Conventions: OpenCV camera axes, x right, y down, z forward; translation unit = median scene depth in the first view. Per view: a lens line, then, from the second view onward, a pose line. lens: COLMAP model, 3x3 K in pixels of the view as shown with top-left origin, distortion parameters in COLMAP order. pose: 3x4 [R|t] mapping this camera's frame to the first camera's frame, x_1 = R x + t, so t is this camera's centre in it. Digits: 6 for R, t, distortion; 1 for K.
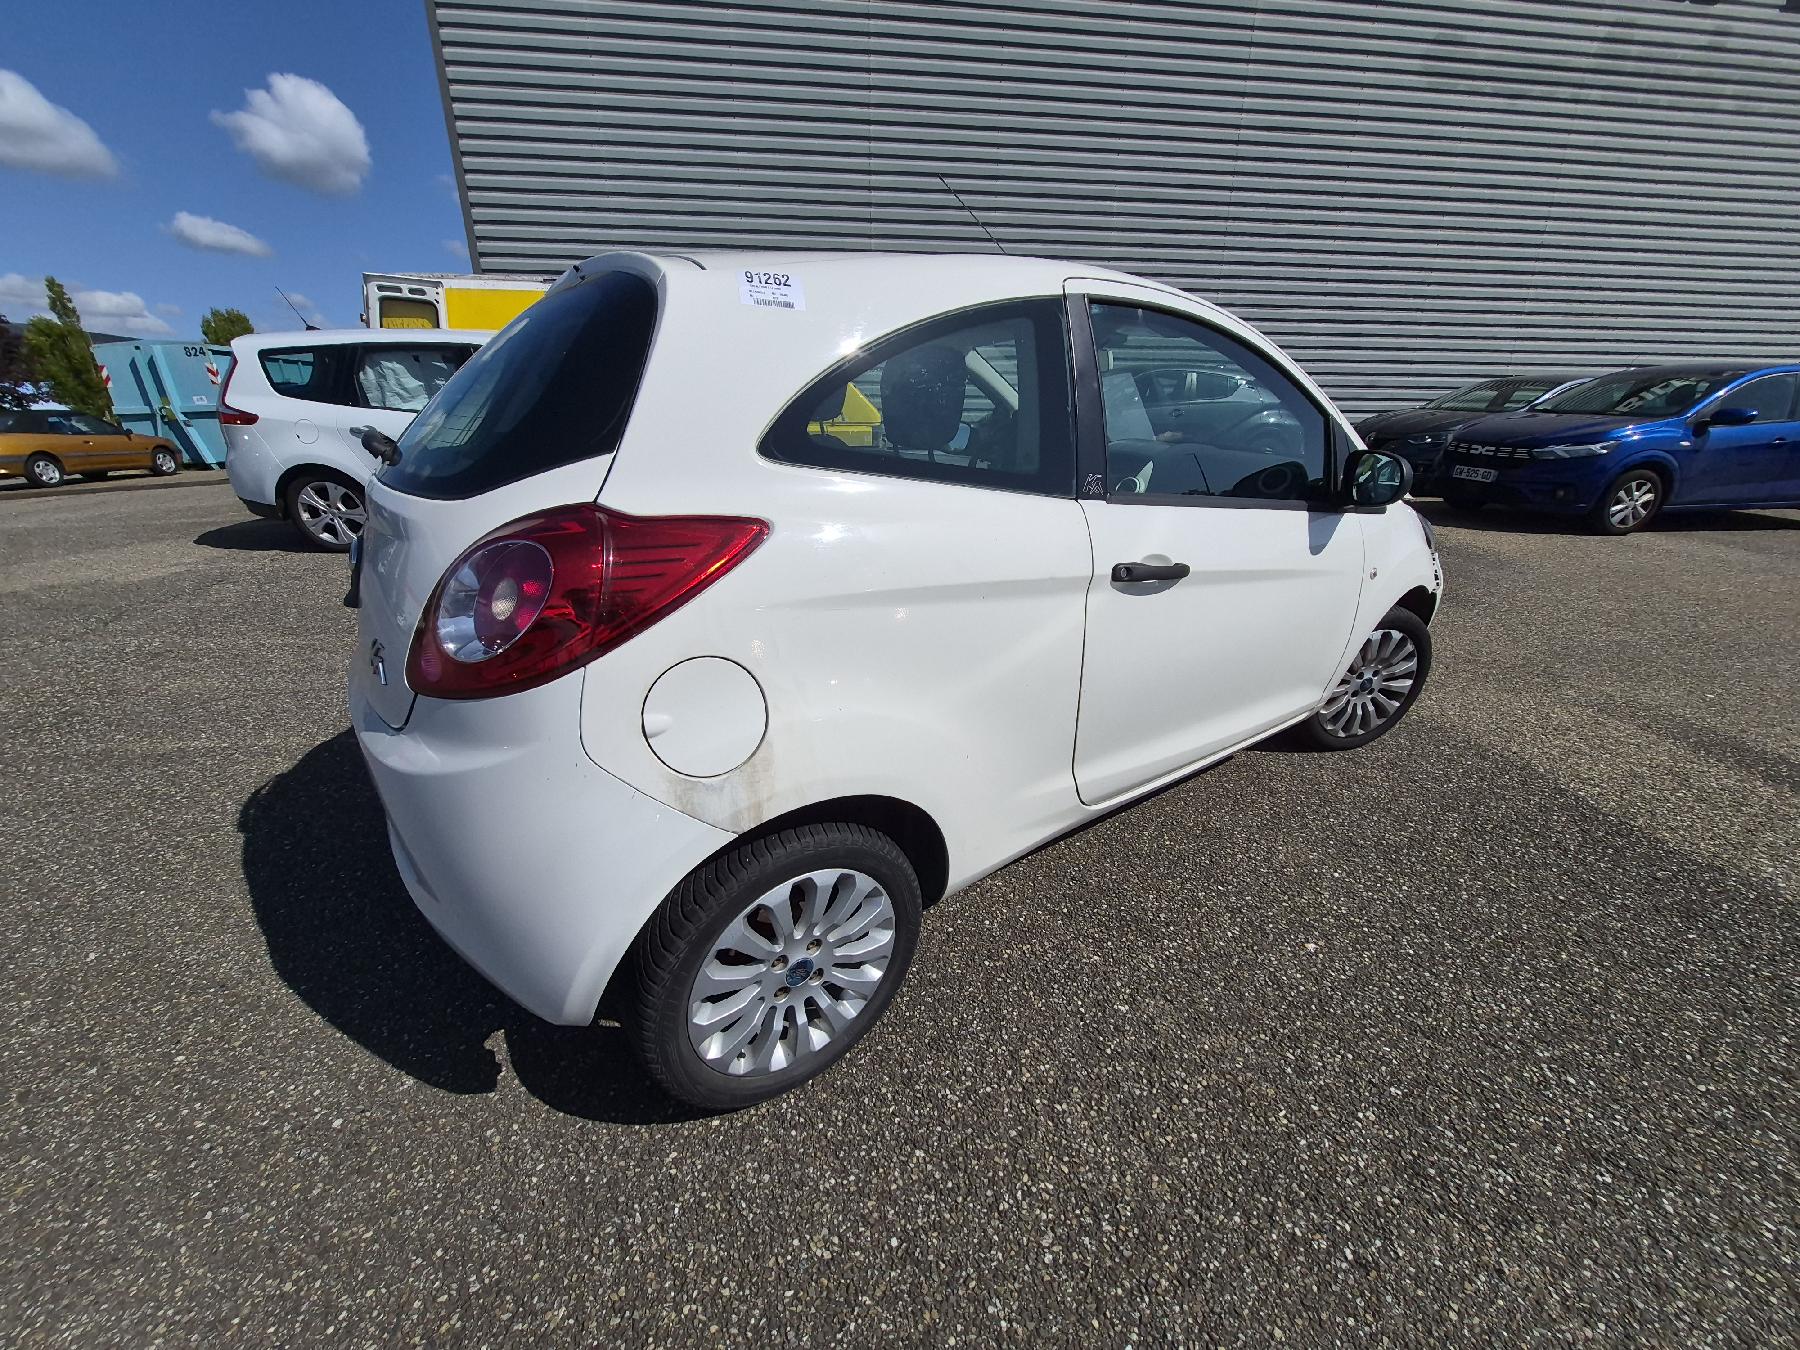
lens RADIAL K [[705.1, 0, 890.9], [0, 705.1, 683.8], [0, 0, 1]] dist [0.004774, -0.002467]
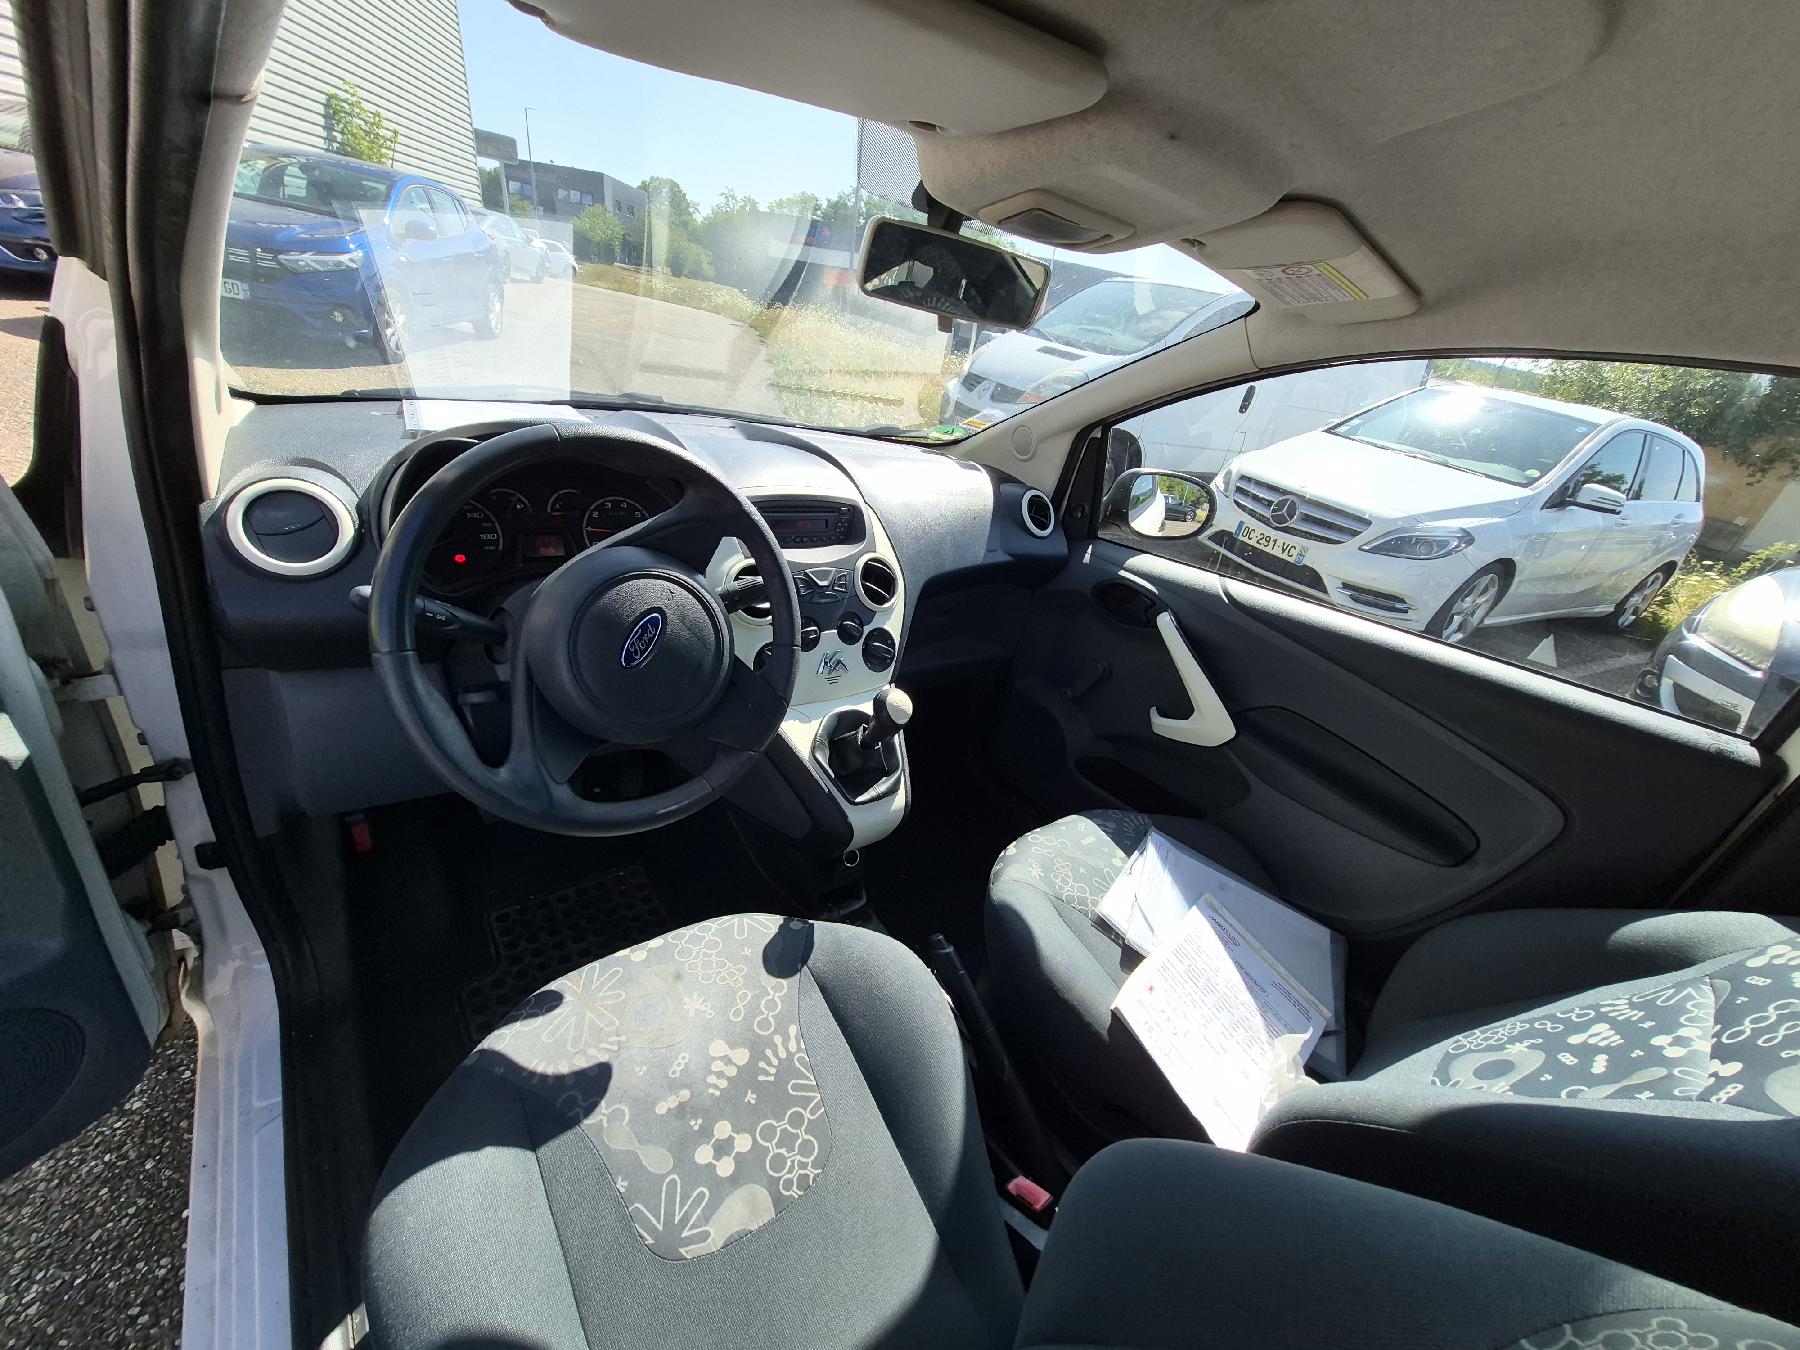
lens RADIAL K [[705.1, 0, 894.0], [0, 705.1, 674.7], [0, 0, 1]] dist [0.004774, -0.002467]
pose [[-0.033994, -0.479485, 0.876891, -0.107641], [0.210512, 0.854279, 0.475281, -0.746087], [-0.977000, 0.200753, 0.071896, 1.676640]]
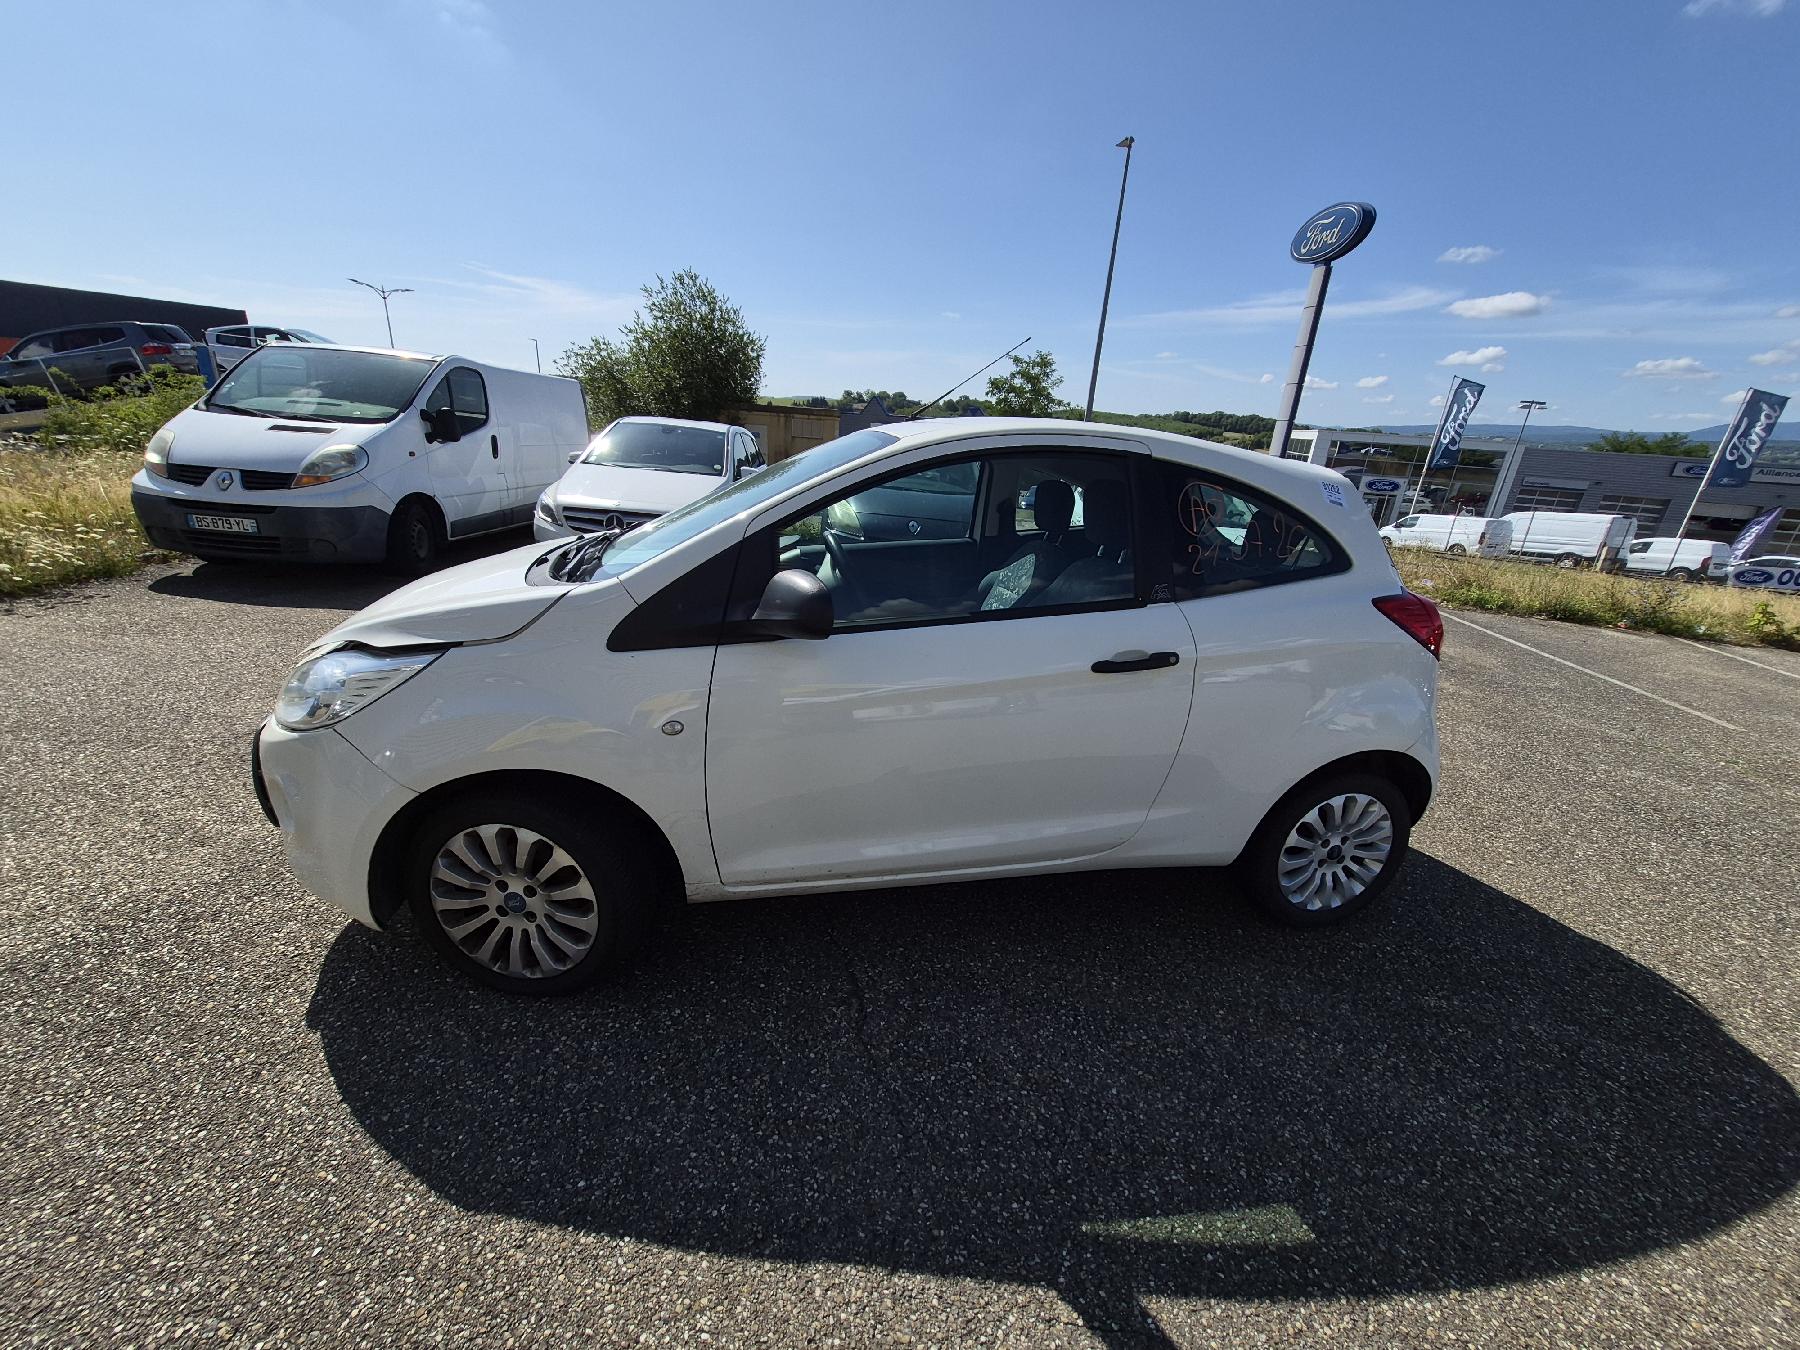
lens RADIAL K [[705.1, 0, 899.2], [0, 705.1, 692.5], [0, 0, 1]] dist [0.004774, -0.002467]
pose [[-0.920695, -0.196137, 0.337419, -0.314130], [0.071760, 0.764735, 0.640337, -1.362851], [-0.383630, 0.613768, -0.690013, 3.010843]]
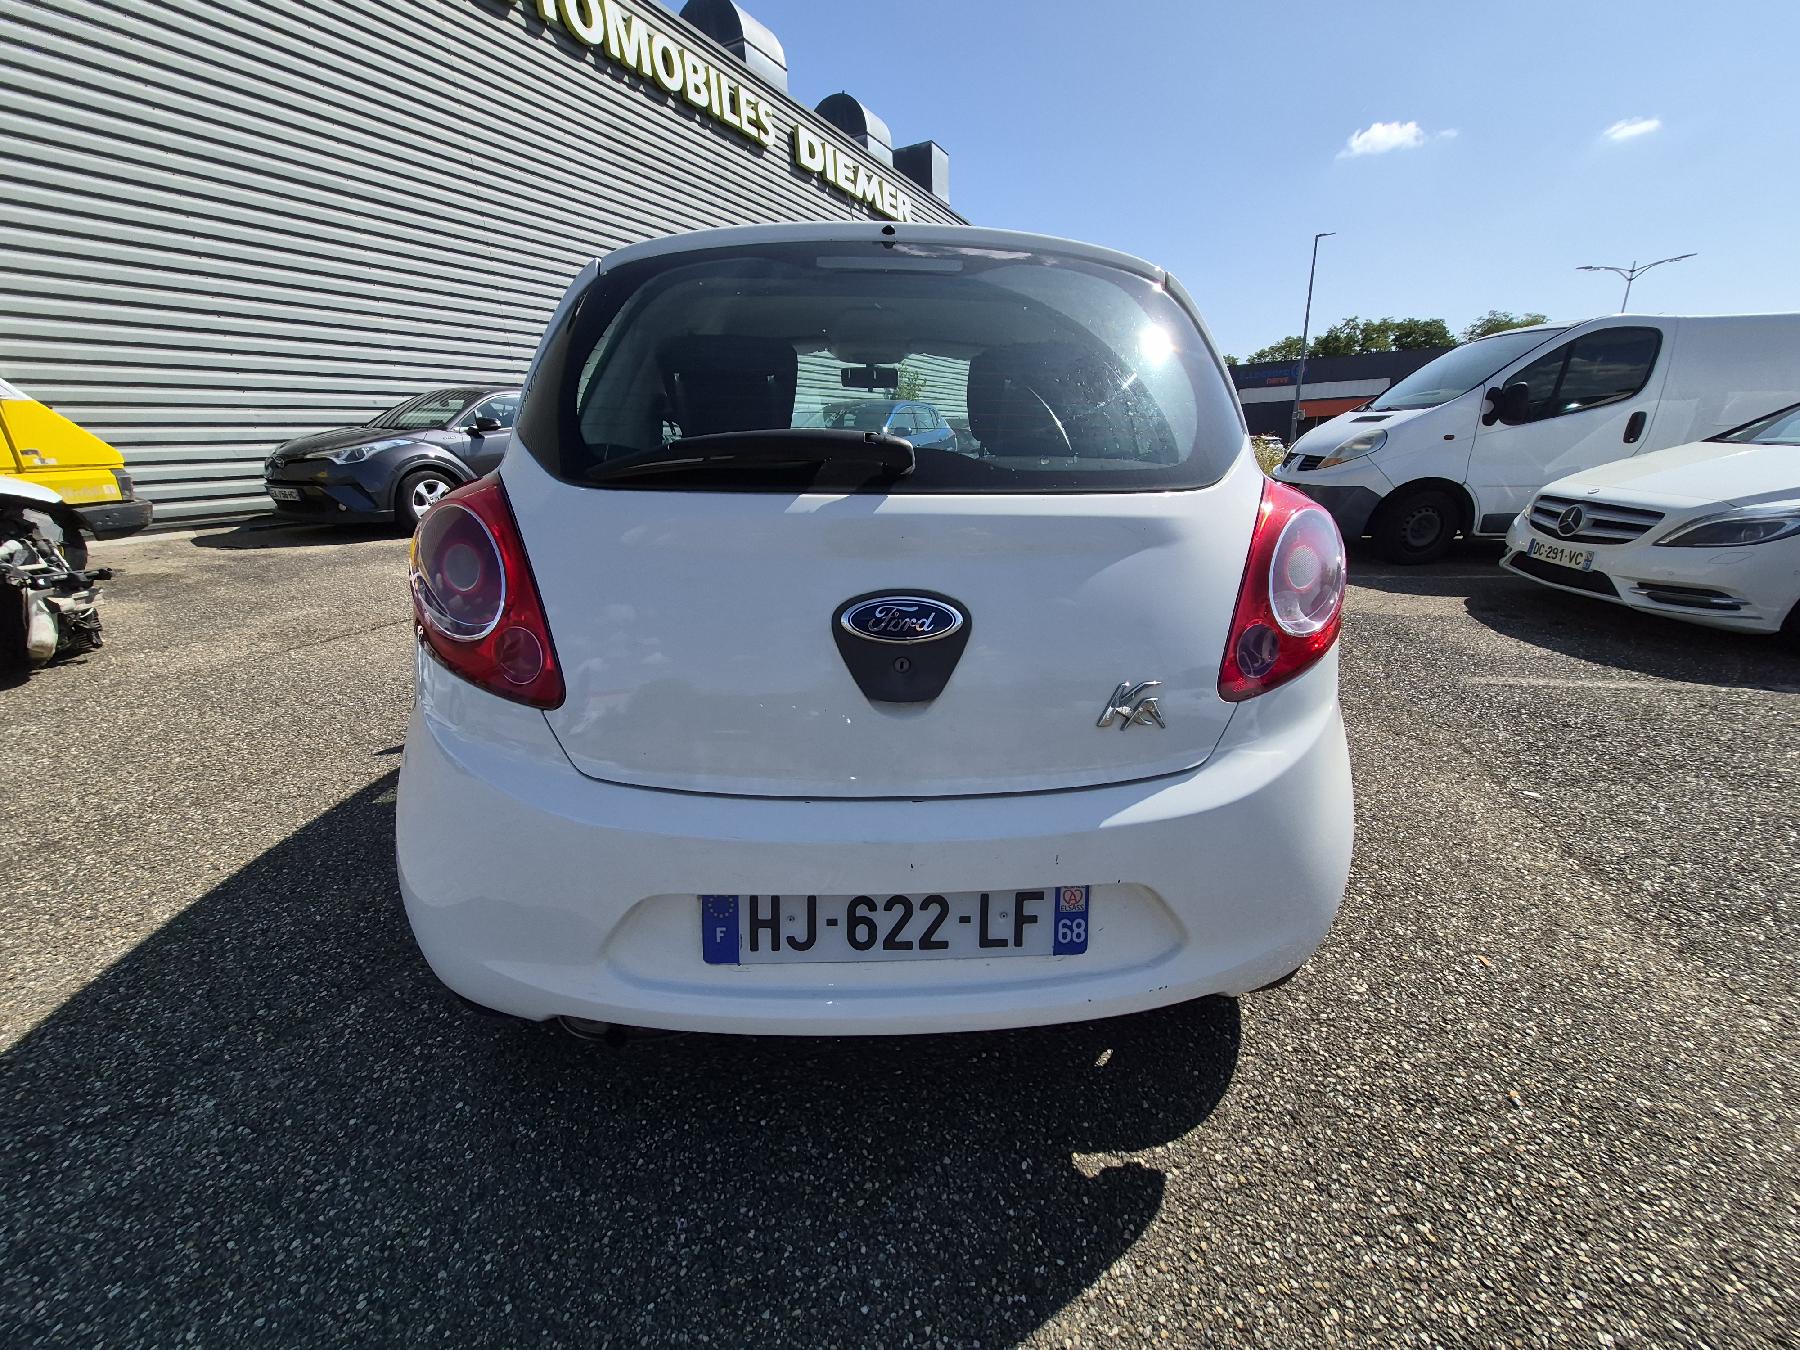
lens RADIAL K [[705.1, 0, 897.9], [0, 705.1, 682.3], [0, 0, 1]] dist [0.004774, -0.002467]
pose [[0.537300, -0.298794, 0.788689, -1.208509], [0.331542, 0.934684, 0.128239, -0.199261], [-0.775493, 0.192581, 0.601269, 0.601744]]
